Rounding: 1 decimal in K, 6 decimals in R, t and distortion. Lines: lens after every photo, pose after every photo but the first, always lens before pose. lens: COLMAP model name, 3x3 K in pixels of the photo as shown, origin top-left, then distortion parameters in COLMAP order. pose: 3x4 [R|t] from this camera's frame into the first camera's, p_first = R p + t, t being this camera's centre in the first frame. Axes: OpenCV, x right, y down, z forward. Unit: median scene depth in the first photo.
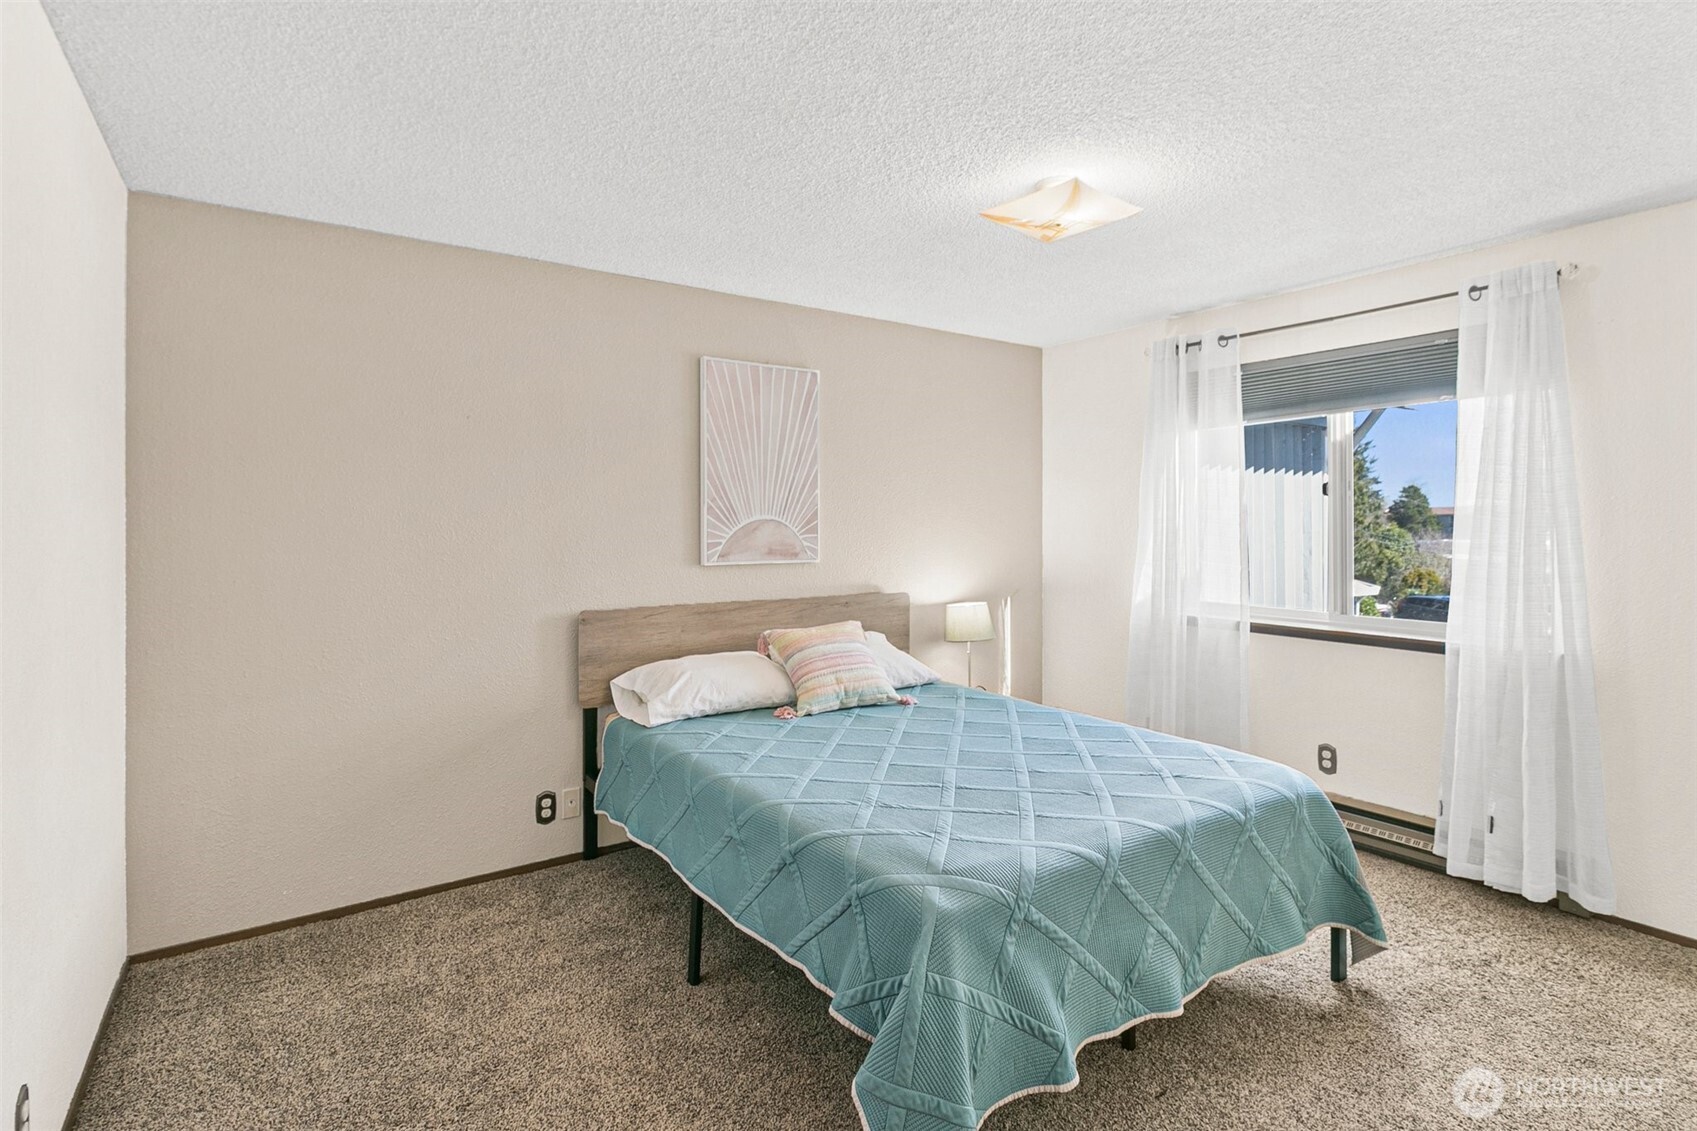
lens RADIAL K [[826.0, 0, 886.1], [0, 826.0, 534.4], [0, 0, 1]] dist [0.000715, -0.000987]
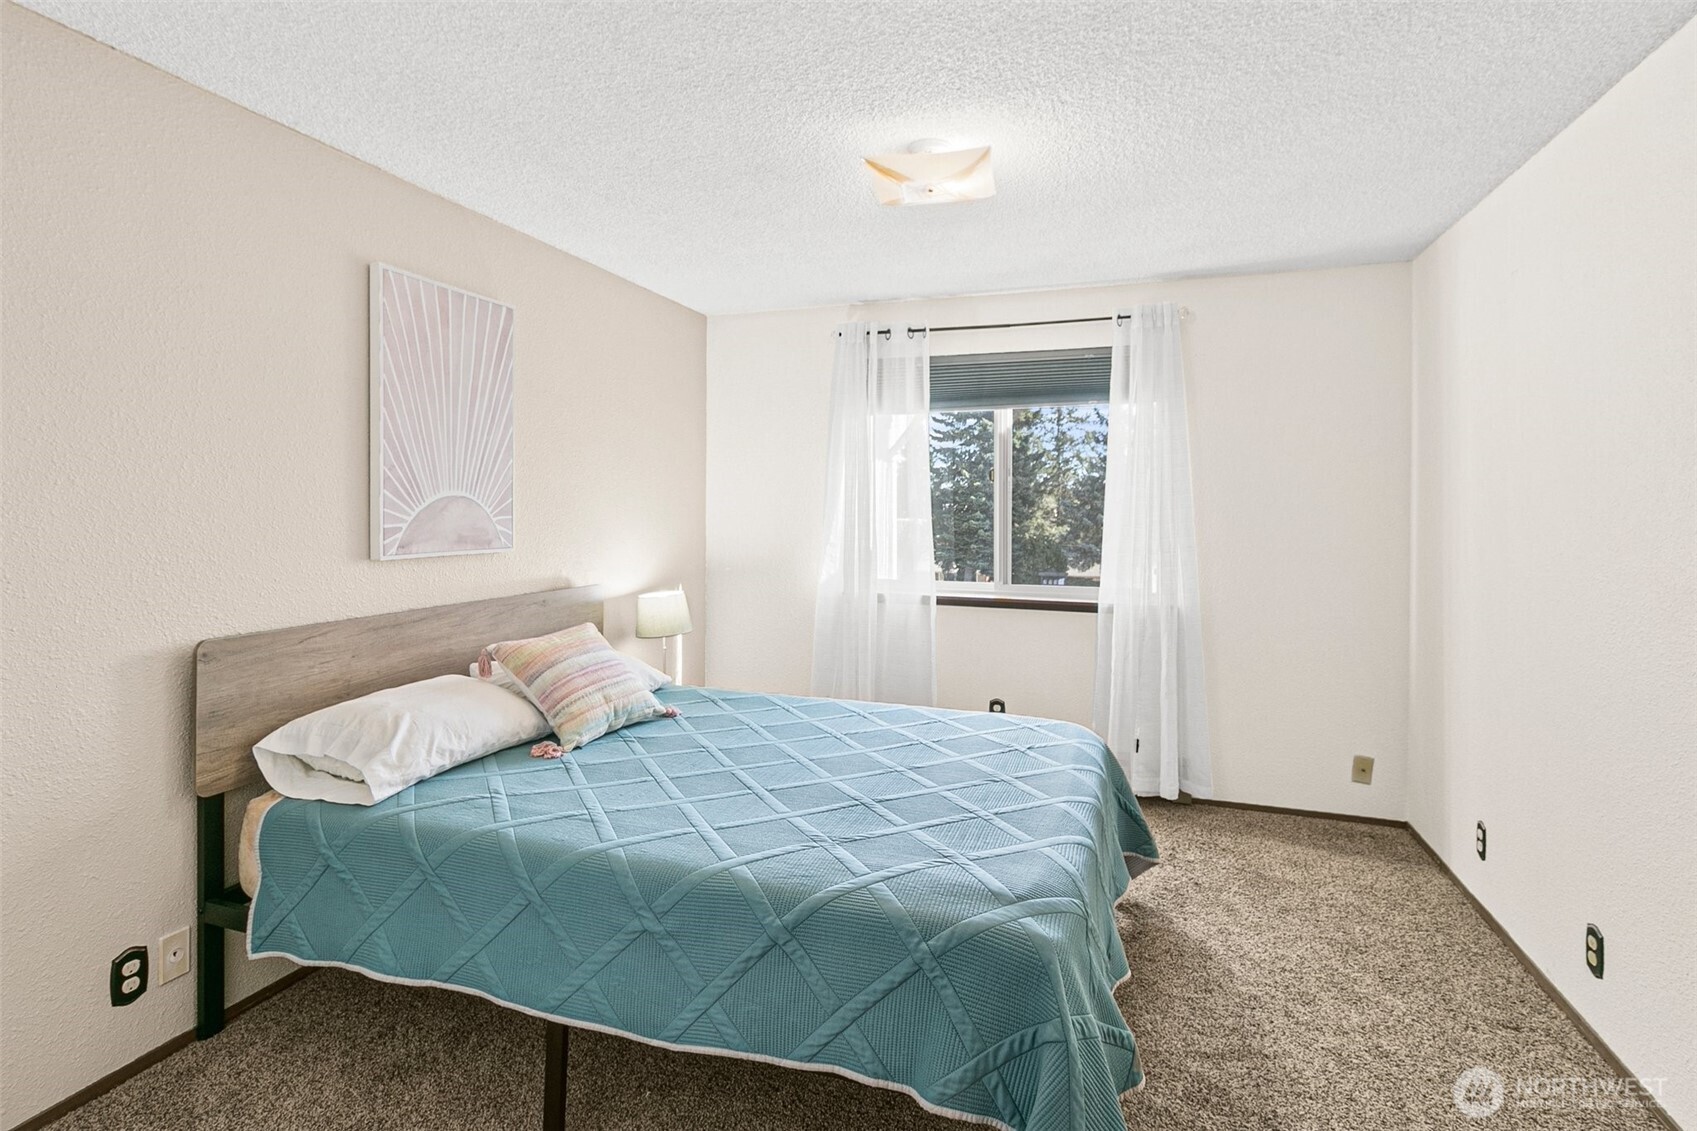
lens RADIAL K [[826.0, 0, 846.0], [0, 826.0, 518.1], [0, 0, 1]] dist [0.000715, -0.000987]
pose [[0.817374, -0.004028, 0.576094, -0.331585], [0.001116, 0.999985, 0.005408, -0.002072], [-0.576107, -0.003777, 0.817366, 0.216634]]
